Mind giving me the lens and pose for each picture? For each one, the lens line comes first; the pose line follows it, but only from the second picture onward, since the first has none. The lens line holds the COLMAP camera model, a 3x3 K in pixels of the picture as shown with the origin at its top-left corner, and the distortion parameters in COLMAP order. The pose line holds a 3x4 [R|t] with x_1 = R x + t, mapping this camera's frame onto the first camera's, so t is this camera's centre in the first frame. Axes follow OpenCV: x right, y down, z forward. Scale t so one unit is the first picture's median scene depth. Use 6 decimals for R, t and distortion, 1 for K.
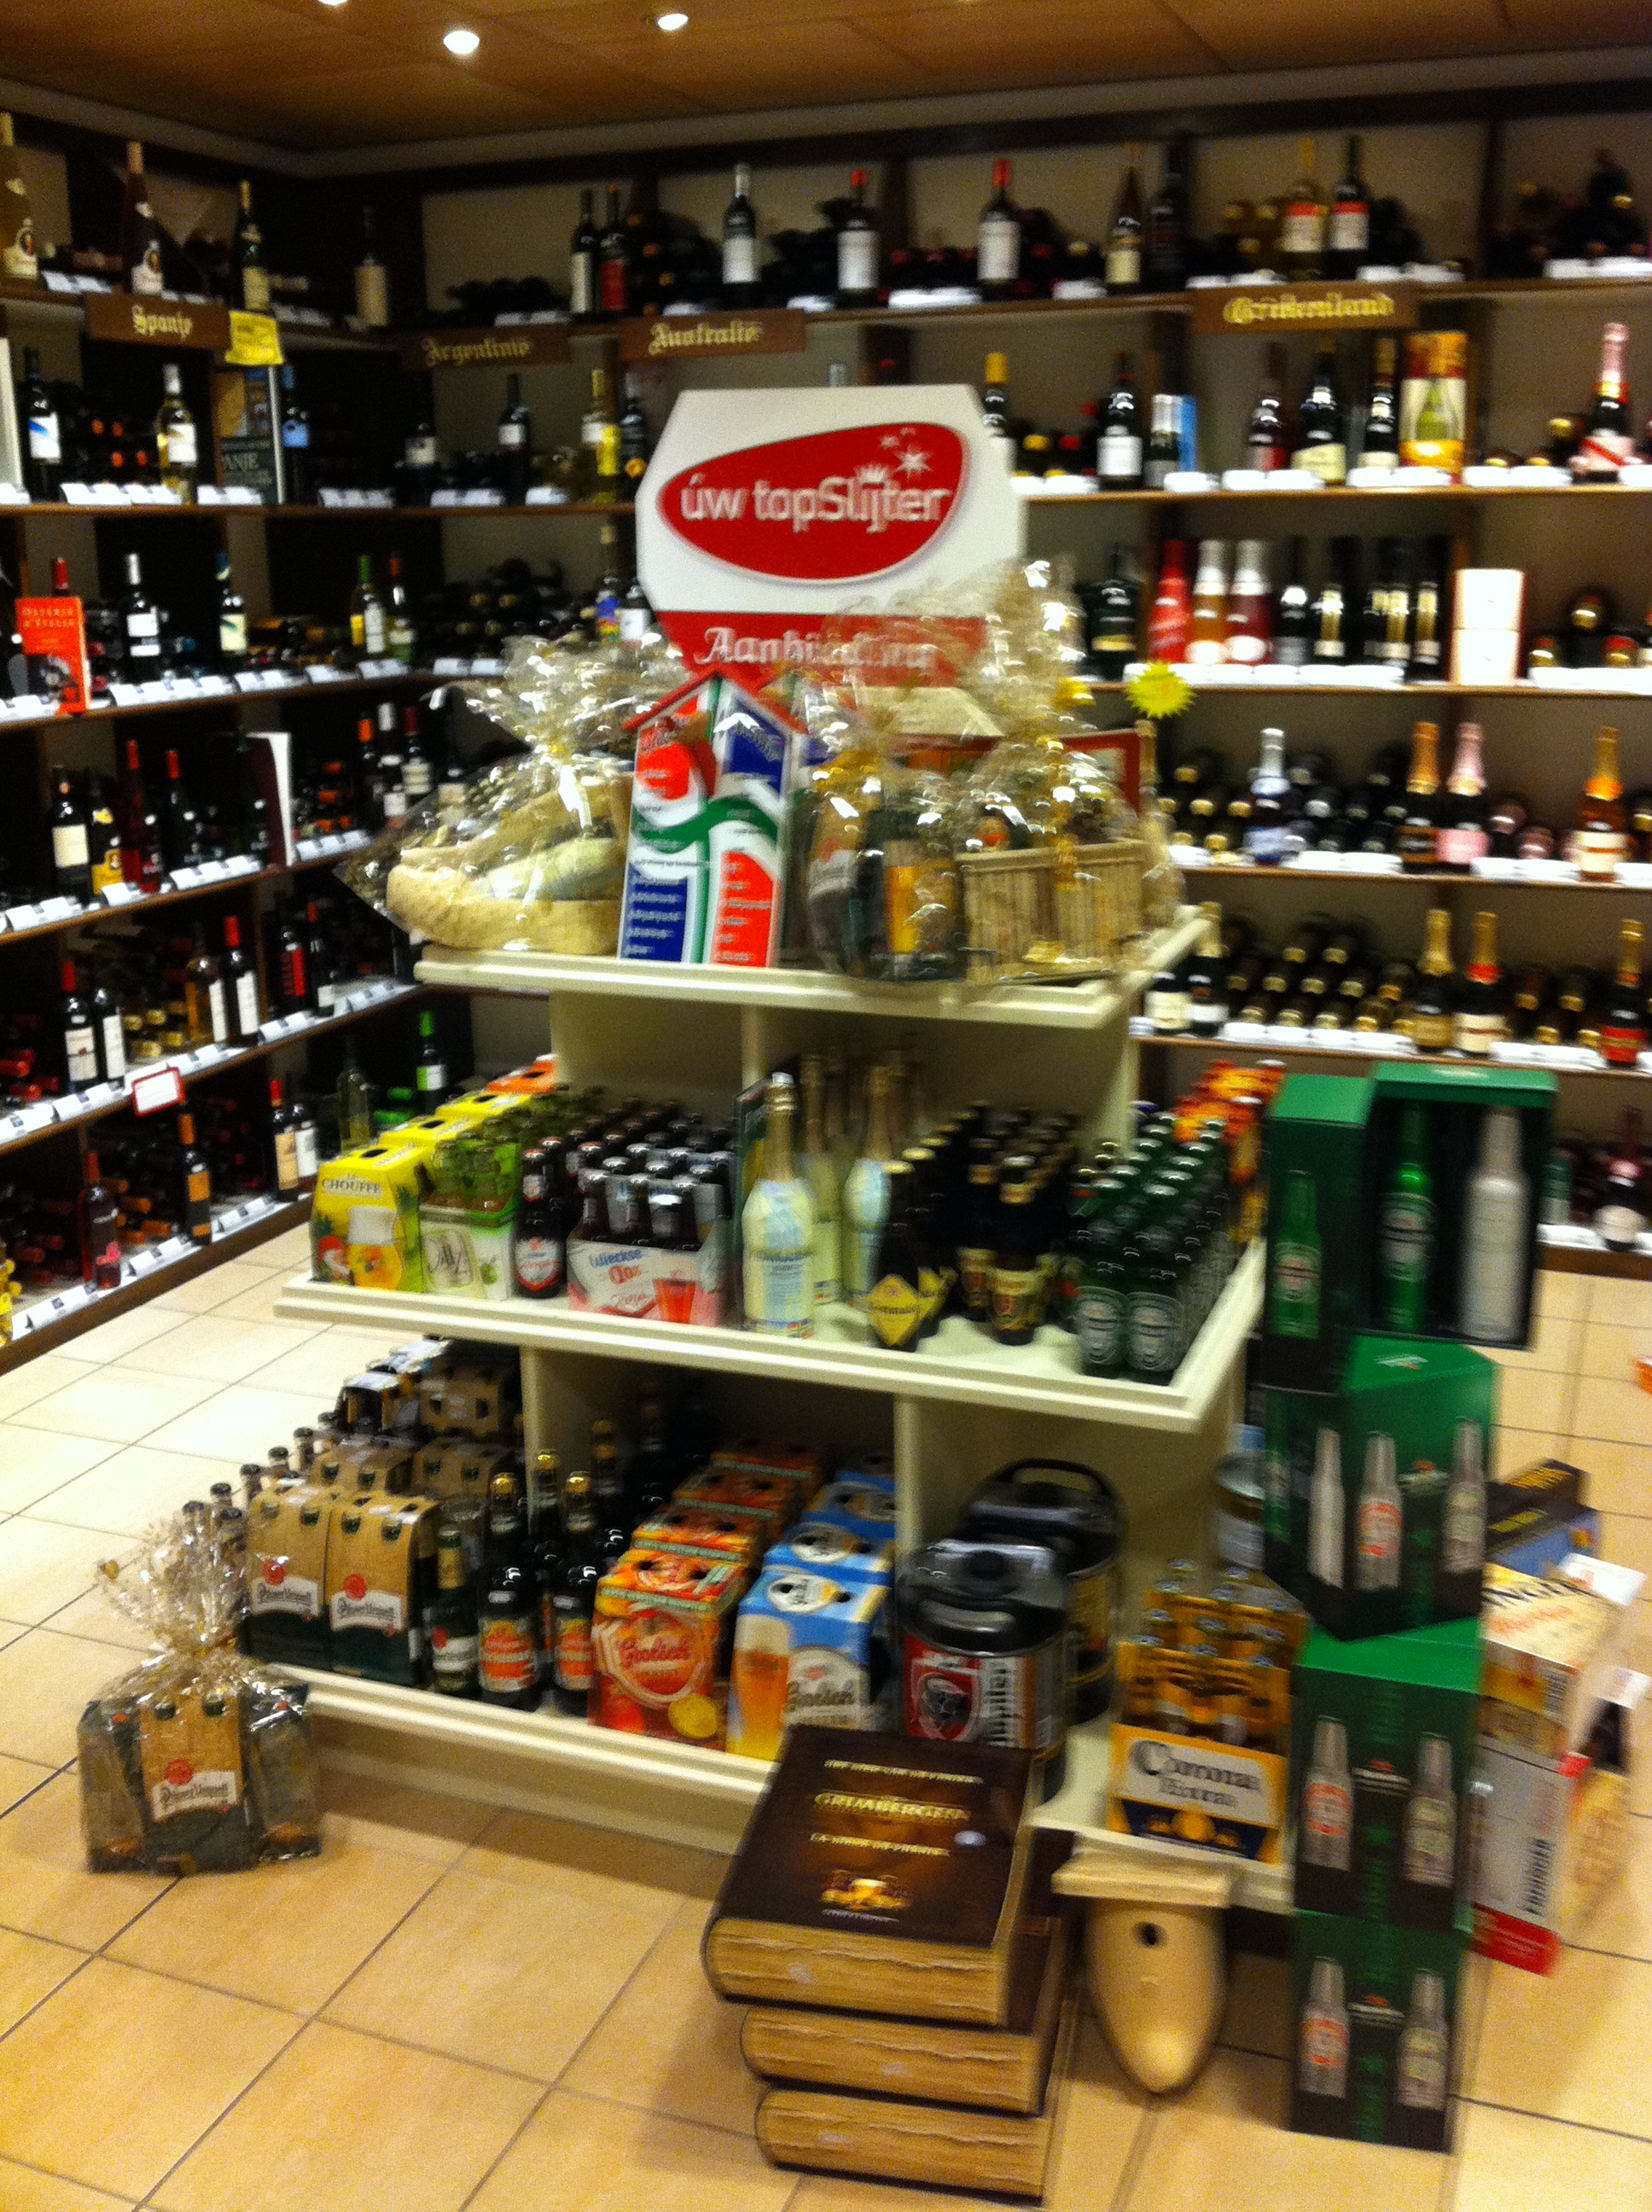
lens RADIAL K [[2225.1, 0, 826.0], [0, 2225.1, 1106.0], [0, 0, 1]] dist [0.047040, -0.174927]
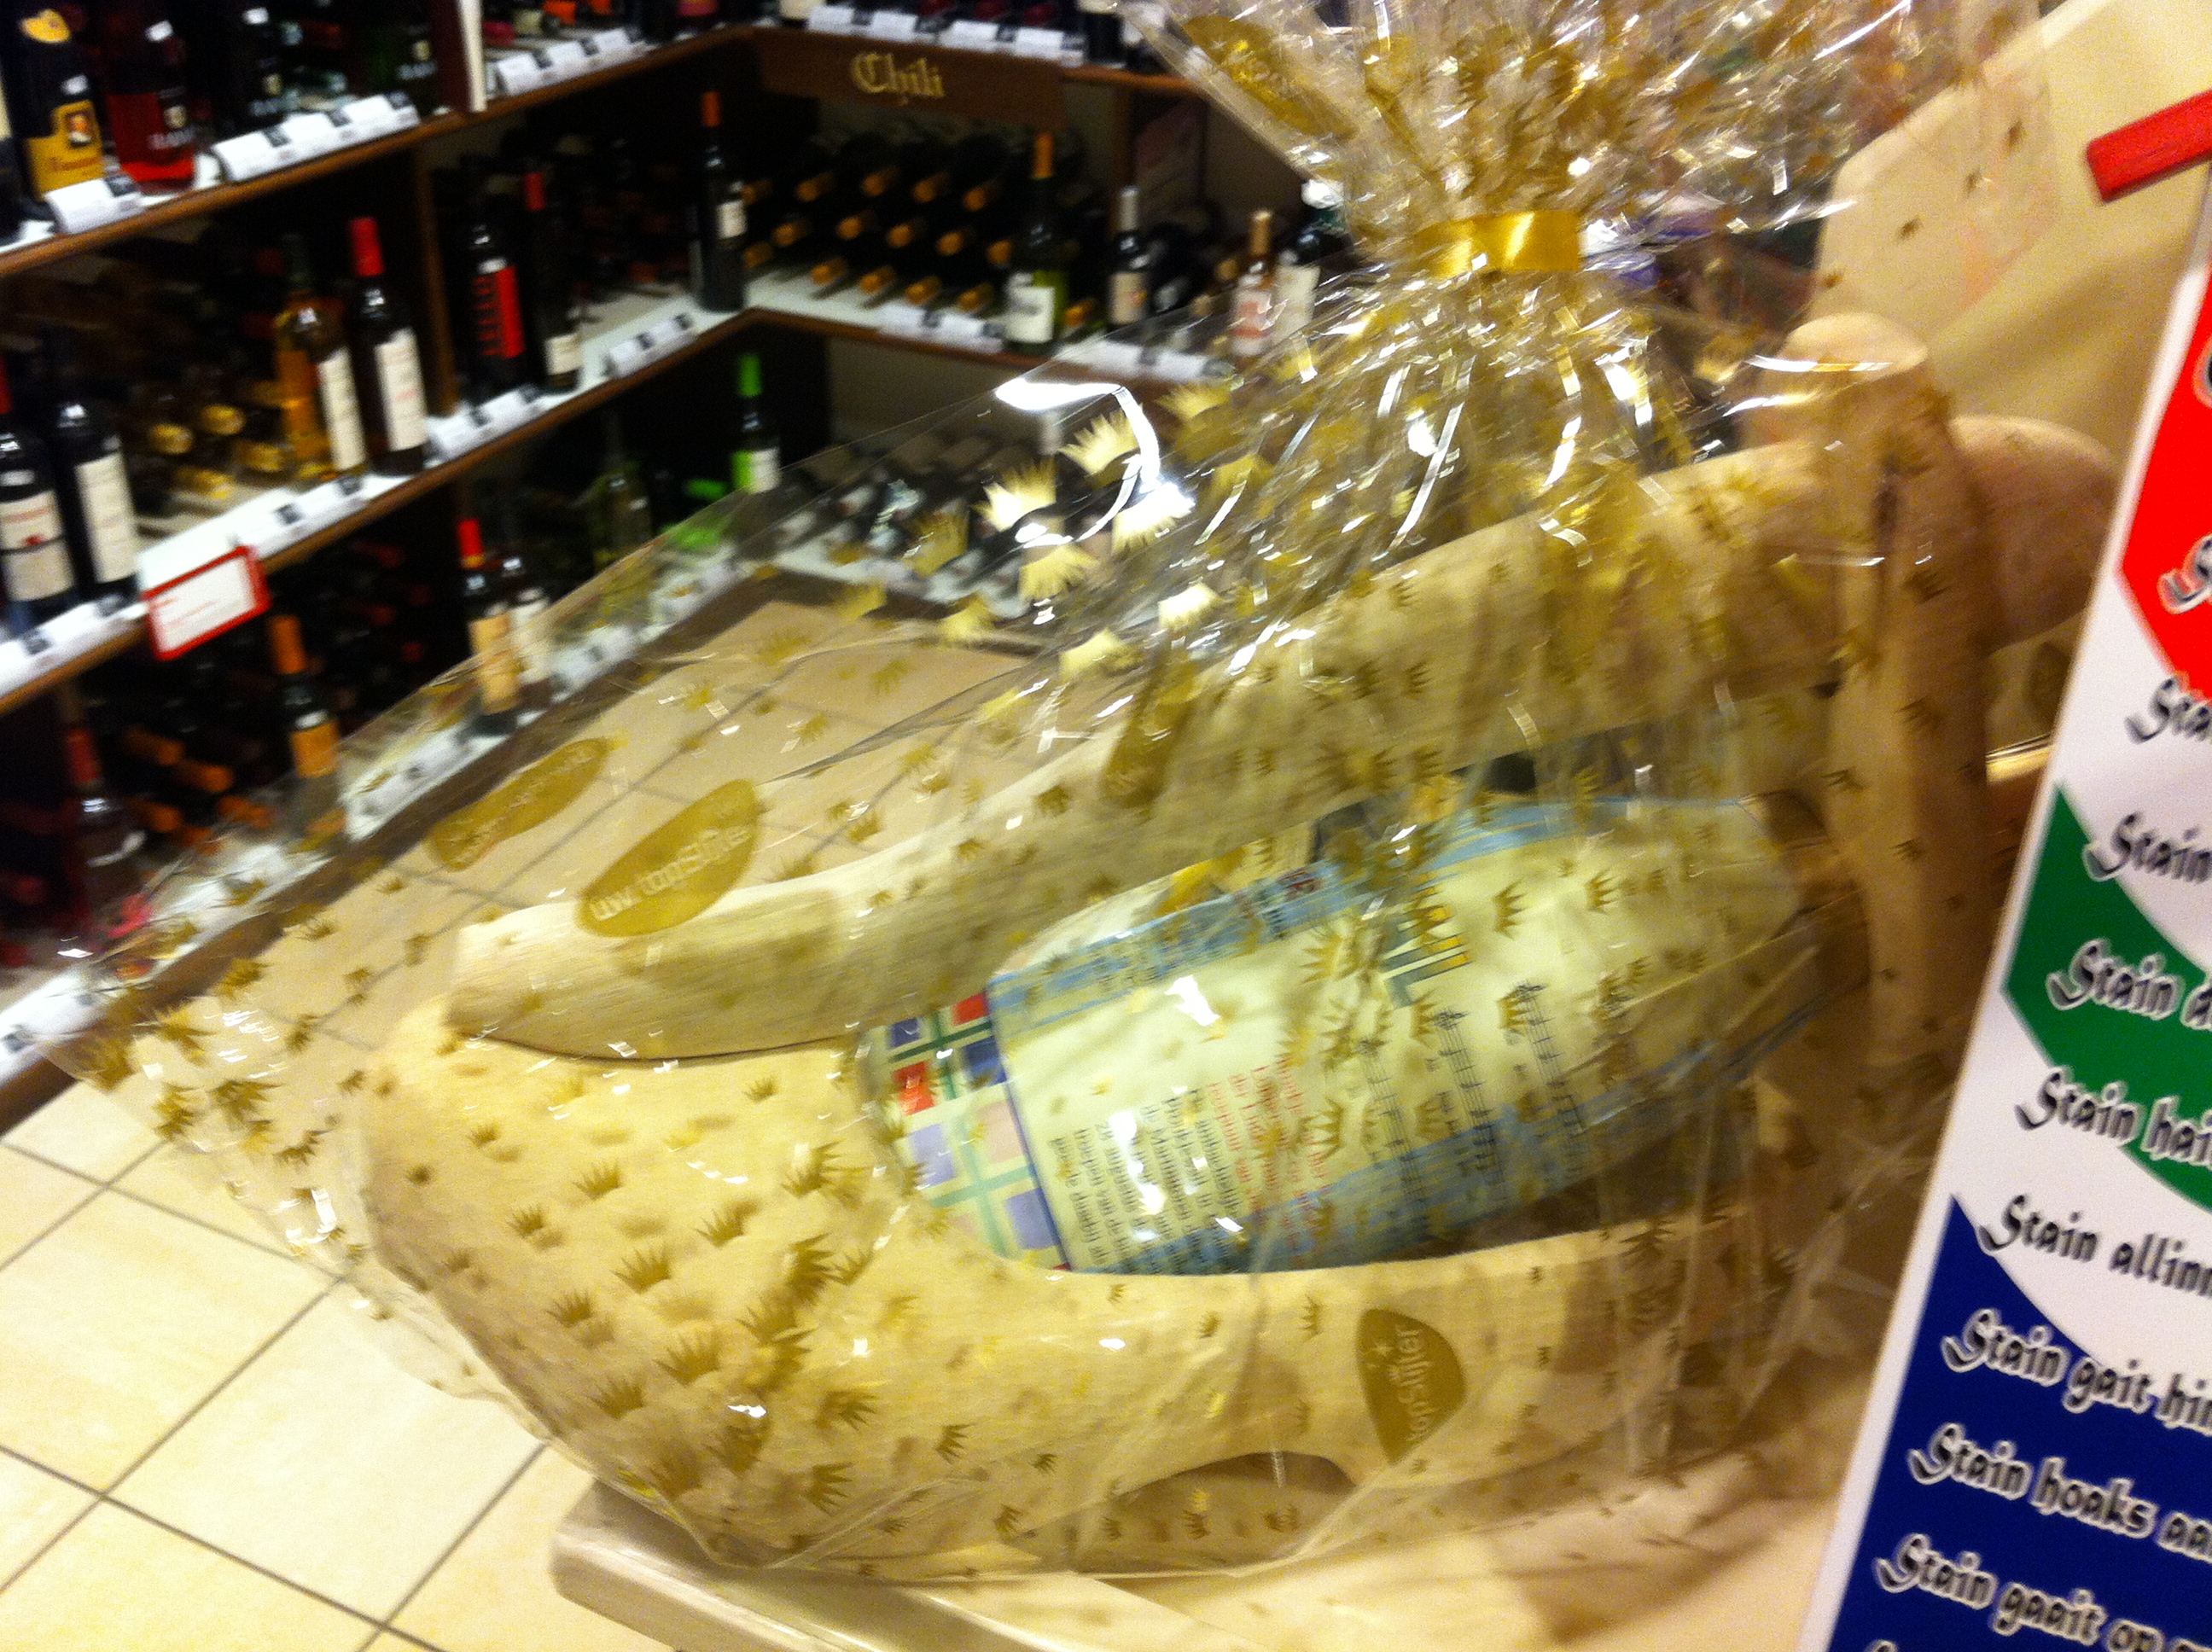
lens RADIAL K [[2198.4, 0, 1035.5], [0, 2198.4, 834.9], [0, 0, 1]] dist [-0.006003, -0.035912]
pose [[0.996895, 0.054618, -0.056714, -0.078951], [-0.037010, 0.960805, 0.274745, -0.095741], [0.069497, -0.271793, 0.959843, 0.503910]]
